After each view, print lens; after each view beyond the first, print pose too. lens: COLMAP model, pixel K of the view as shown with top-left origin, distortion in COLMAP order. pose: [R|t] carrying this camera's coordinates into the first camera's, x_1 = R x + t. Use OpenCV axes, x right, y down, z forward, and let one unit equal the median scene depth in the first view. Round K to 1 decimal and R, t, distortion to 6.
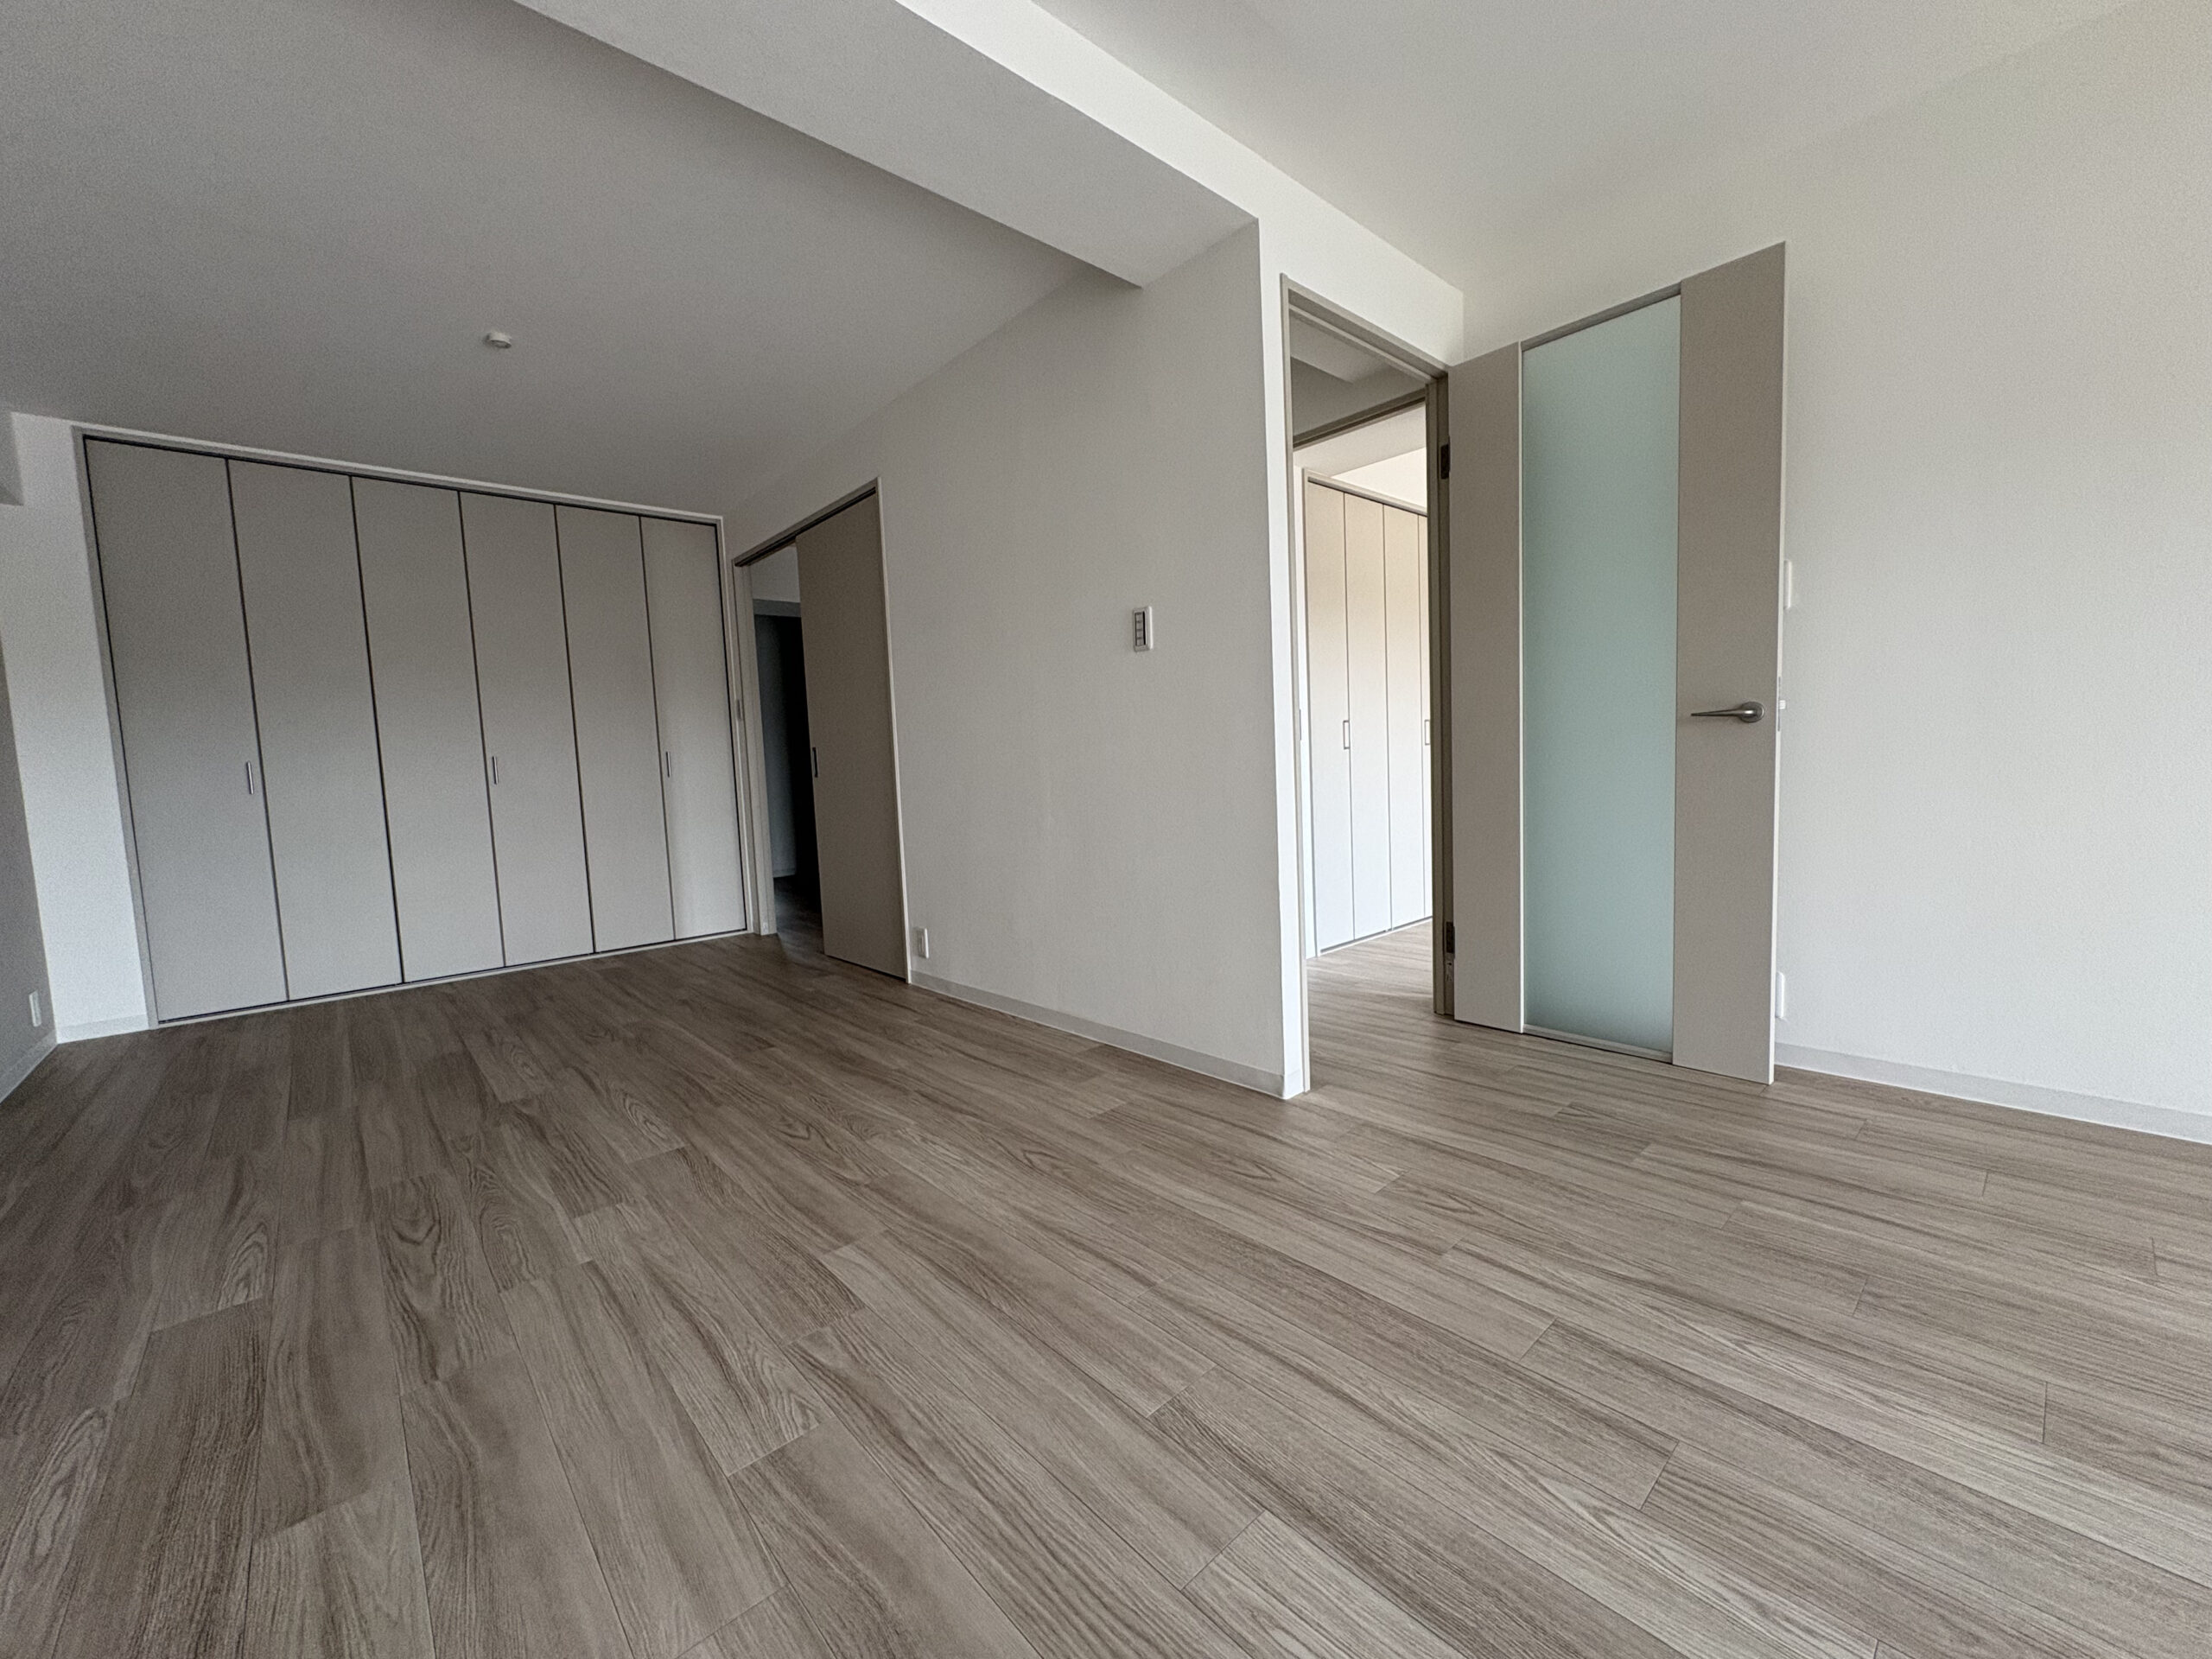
lens RADIAL K [[882.8, 0, 1107.4], [0, 882.8, 826.4], [0, 0, 1]] dist [0.000616, 0.000110]
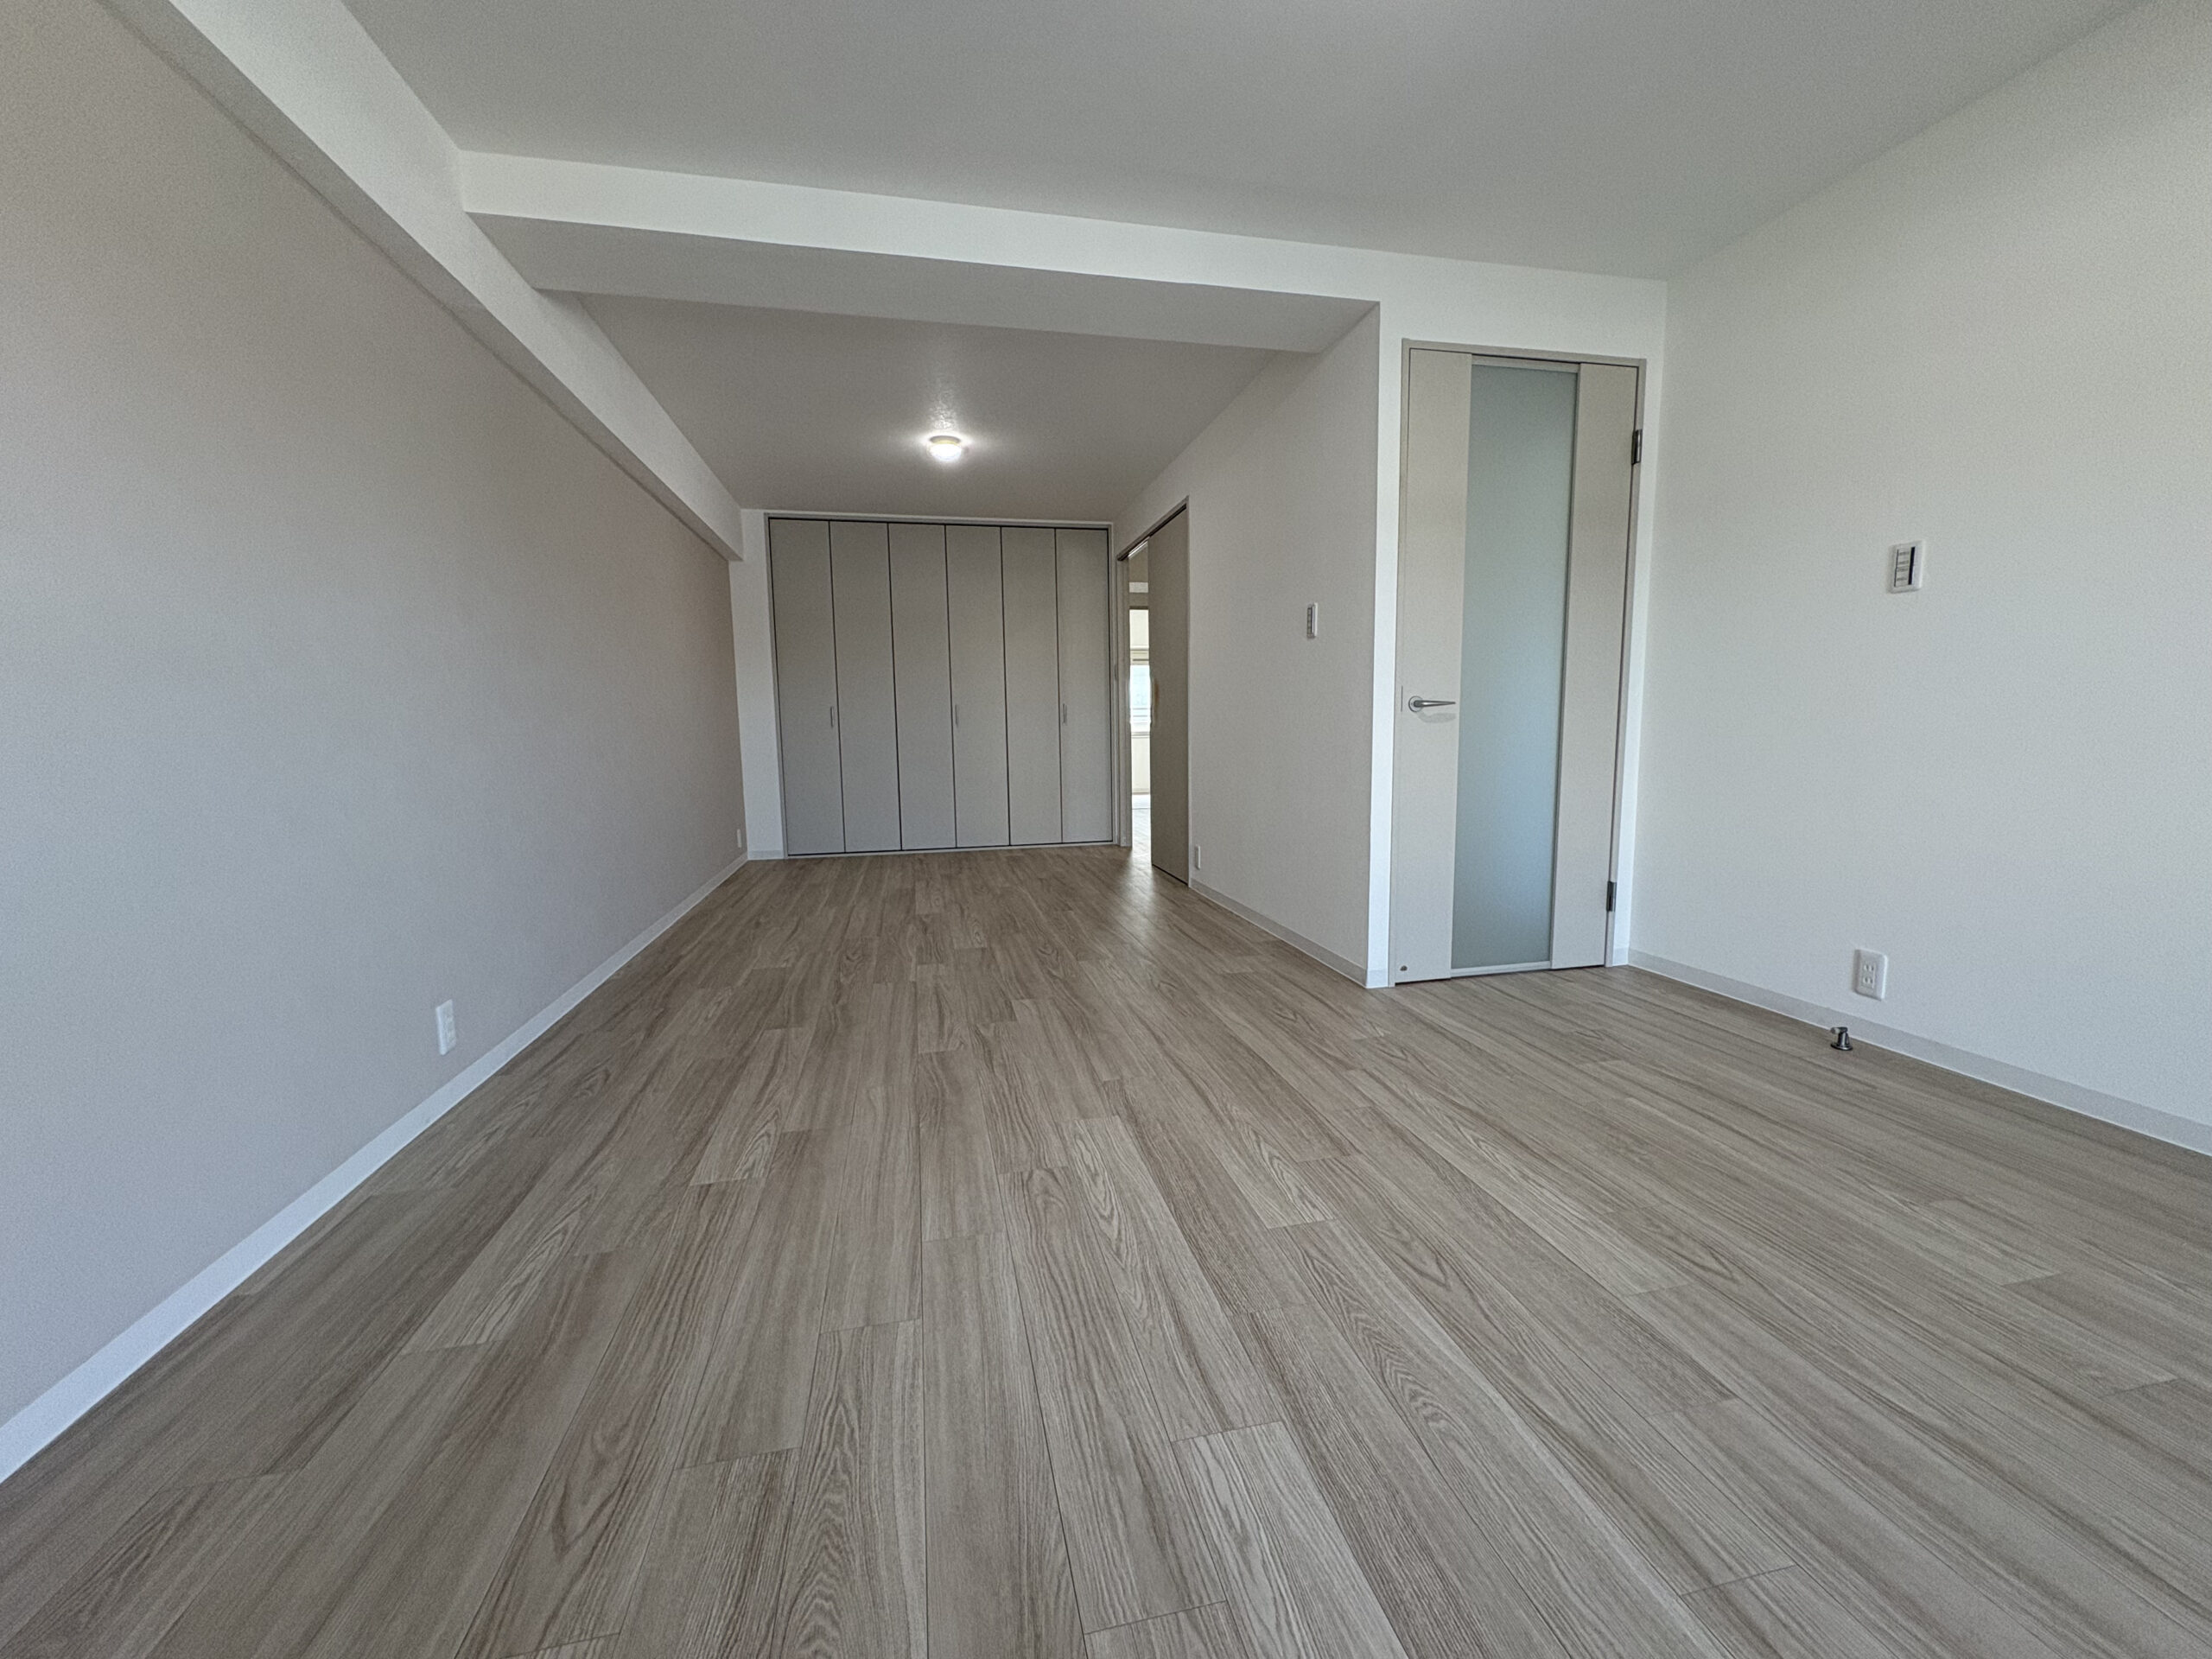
lens RADIAL K [[882.8, 0, 1107.2], [0, 882.8, 829.2], [0, 0, 1]] dist [0.000616, 0.000110]
pose [[0.868555, 0.089877, -0.487375, 0.644942], [-0.060836, 0.995316, 0.075130, 0.002120], [0.491844, -0.035604, 0.869955, -0.416990]]
